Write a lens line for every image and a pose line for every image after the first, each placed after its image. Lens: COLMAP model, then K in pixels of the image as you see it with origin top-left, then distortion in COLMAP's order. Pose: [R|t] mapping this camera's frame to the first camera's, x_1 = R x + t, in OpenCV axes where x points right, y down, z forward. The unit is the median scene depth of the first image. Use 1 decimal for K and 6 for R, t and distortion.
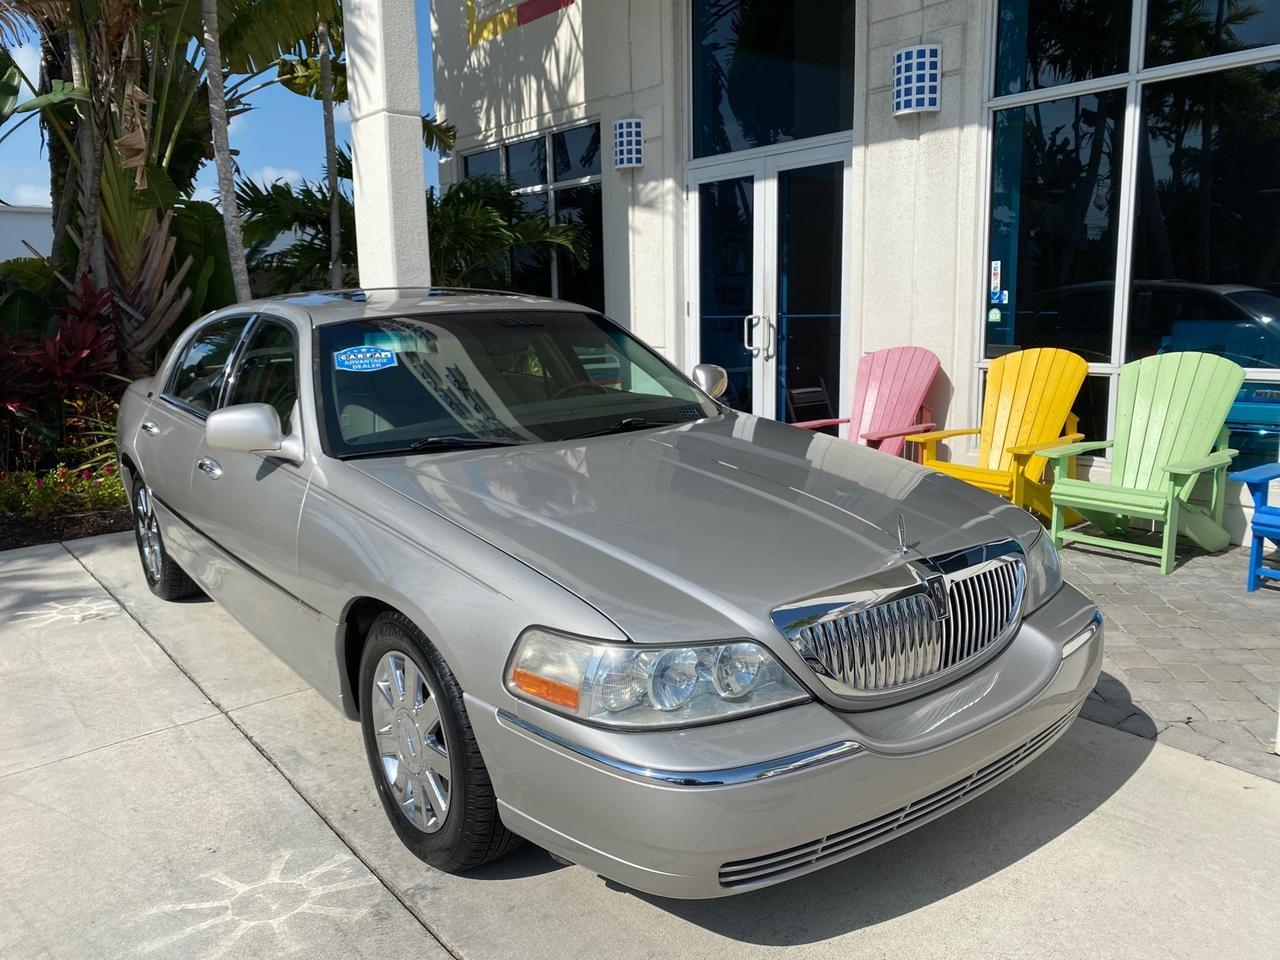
lens RADIAL K [[995.3, 0, 643.6], [0, 995.3, 490.0], [0, 0, 1]] dist [0.004131, -0.000463]
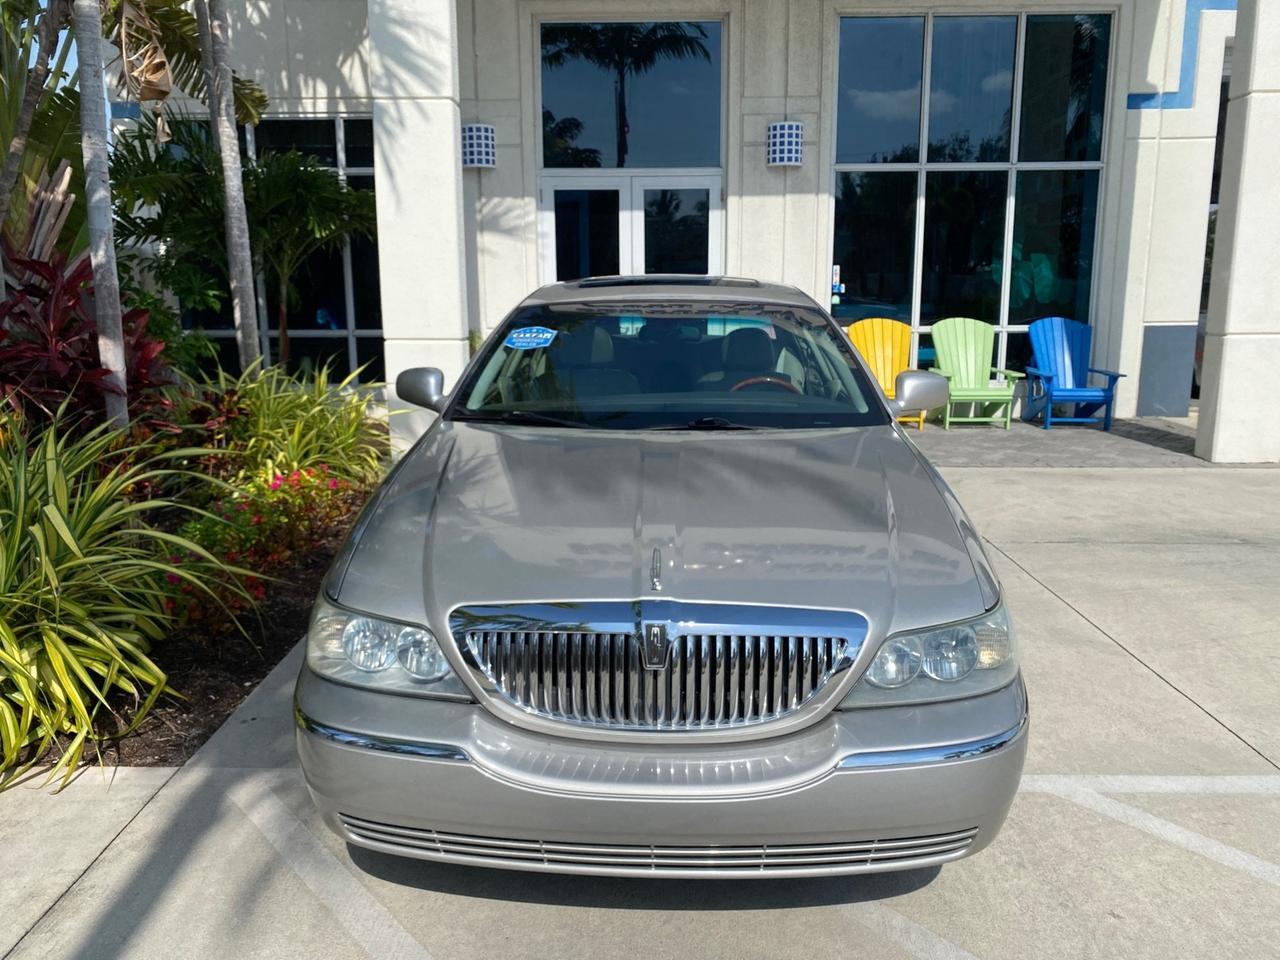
lens RADIAL K [[995.3, 0, 632.2], [0, 995.3, 479.2], [0, 0, 1]] dist [0.004131, -0.000463]
pose [[0.634892, -0.128941, 0.761765, -1.092315], [0.136125, 0.989219, 0.053988, -0.021684], [-0.760514, 0.069419, 0.645600, 0.239362]]
